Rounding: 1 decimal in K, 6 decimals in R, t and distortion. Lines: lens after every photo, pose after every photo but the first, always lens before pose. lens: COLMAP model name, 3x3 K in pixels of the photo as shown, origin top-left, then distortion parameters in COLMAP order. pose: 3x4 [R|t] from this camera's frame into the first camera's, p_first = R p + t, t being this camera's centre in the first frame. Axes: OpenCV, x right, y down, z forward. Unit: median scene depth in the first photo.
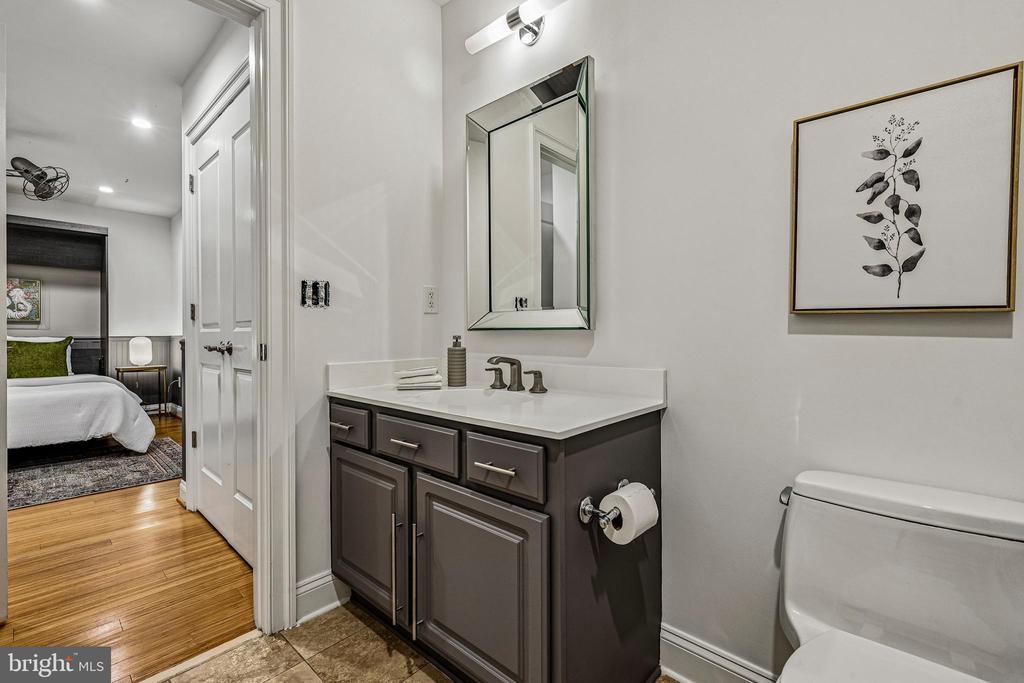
lens RADIAL K [[458.4, 0, 516.5], [0, 458.4, 335.2], [0, 0, 1]] dist [0.002864, 0.000997]
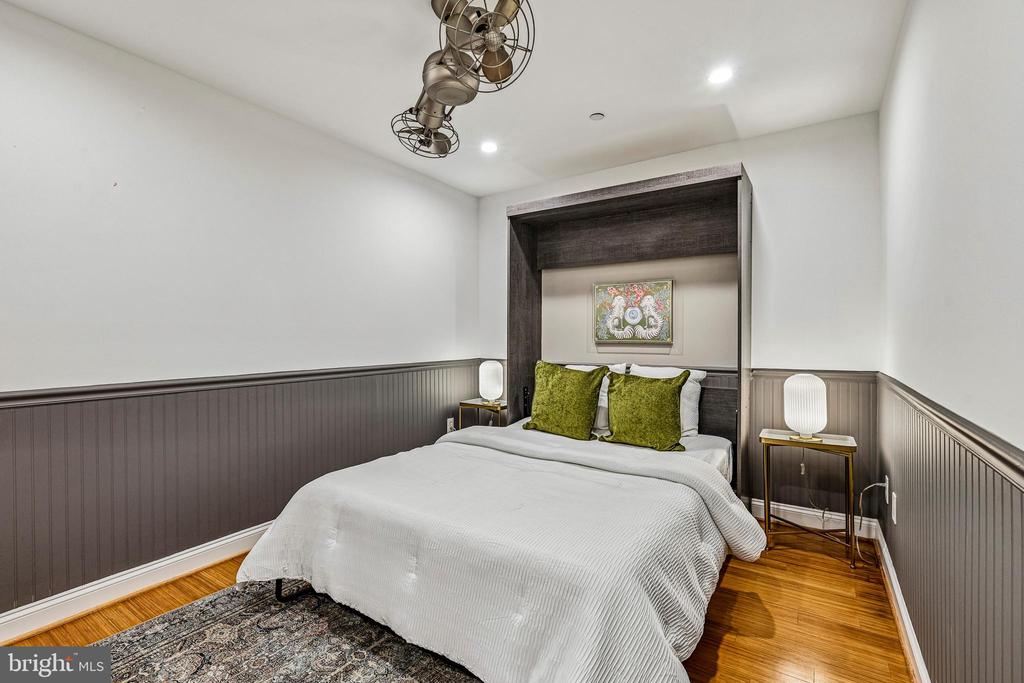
lens RADIAL K [[458.4, 0, 505.1], [0, 458.4, 340.6], [0, 0, 1]] dist [0.002864, 0.000997]
pose [[0.146444, 0.008261, -0.989184, -0.420587], [-0.000557, 0.999966, 0.008268, -0.038022], [0.989219, -0.000660, 0.146444, 0.668747]]
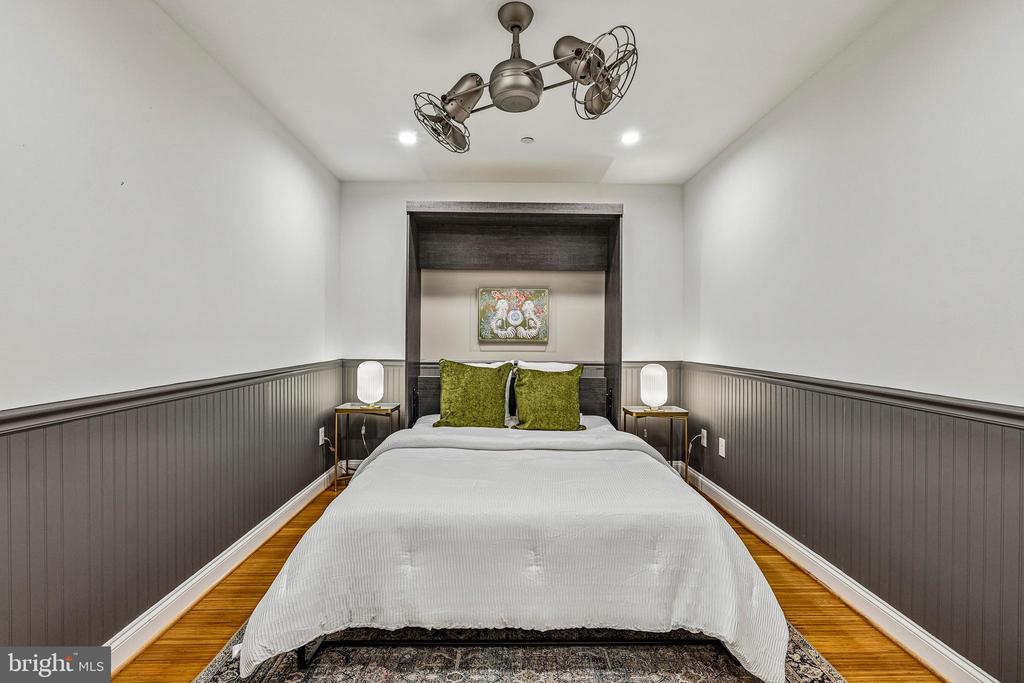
lens RADIAL K [[458.4, 0, 511.1], [0, 458.4, 339.5], [0, 0, 1]] dist [0.002864, 0.000997]
pose [[0.691805, 0.009641, -0.722020, -0.517394], [-0.007321, 0.999953, 0.006338, -0.038007], [0.722047, 0.000902, 0.691843, 0.418101]]
